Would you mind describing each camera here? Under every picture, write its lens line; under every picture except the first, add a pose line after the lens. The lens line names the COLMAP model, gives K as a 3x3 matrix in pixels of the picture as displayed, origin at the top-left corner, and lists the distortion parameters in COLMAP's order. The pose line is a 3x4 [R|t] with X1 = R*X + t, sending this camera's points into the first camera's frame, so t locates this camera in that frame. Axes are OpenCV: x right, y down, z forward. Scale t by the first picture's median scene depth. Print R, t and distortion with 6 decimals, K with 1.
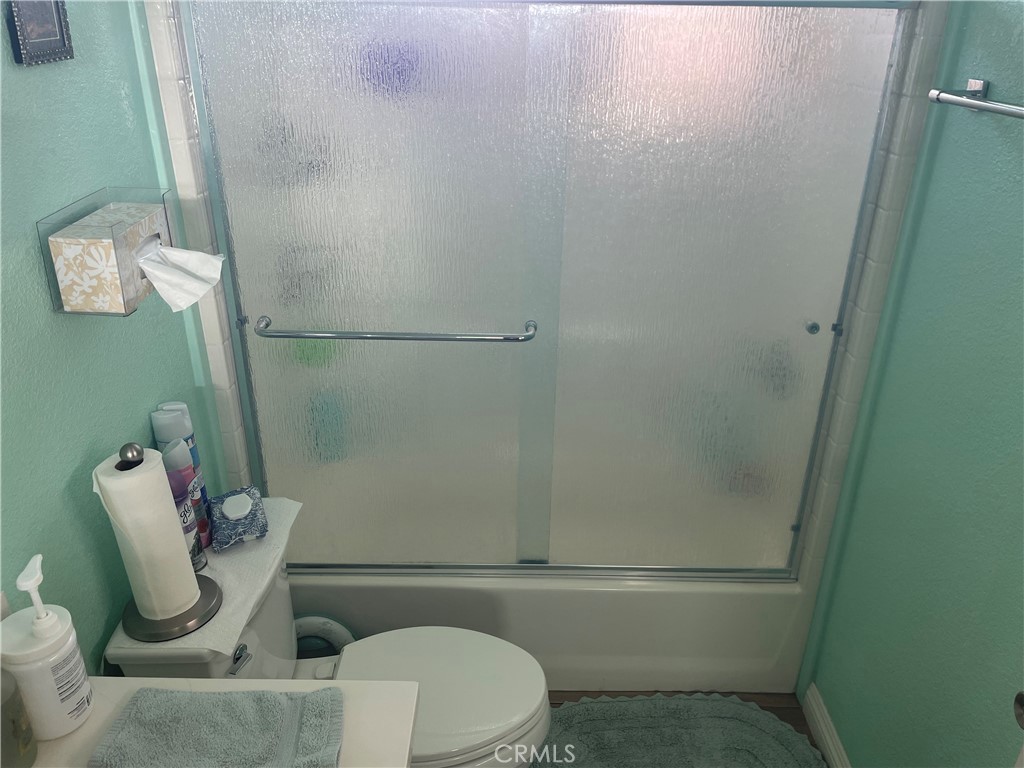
lens RADIAL K [[774.6, 0, 513.6], [0, 774.6, 380.4], [0, 0, 1]] dist [0.062952, -0.077830]
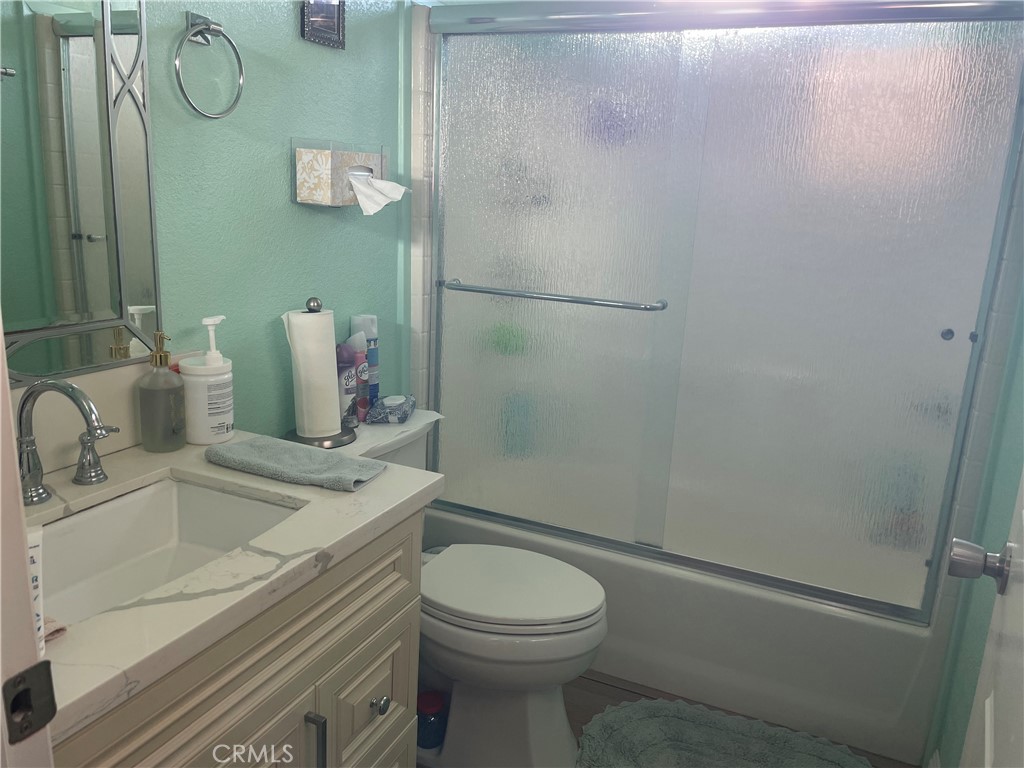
lens RADIAL K [[774.6, 0, 524.5], [0, 774.6, 386.1], [0, 0, 1]] dist [0.062952, -0.077830]
pose [[0.914811, 0.125932, -0.383747, 0.403027], [-0.202707, 0.964970, -0.166563, 0.382512], [0.349328, 0.230162, 0.908293, -0.099022]]
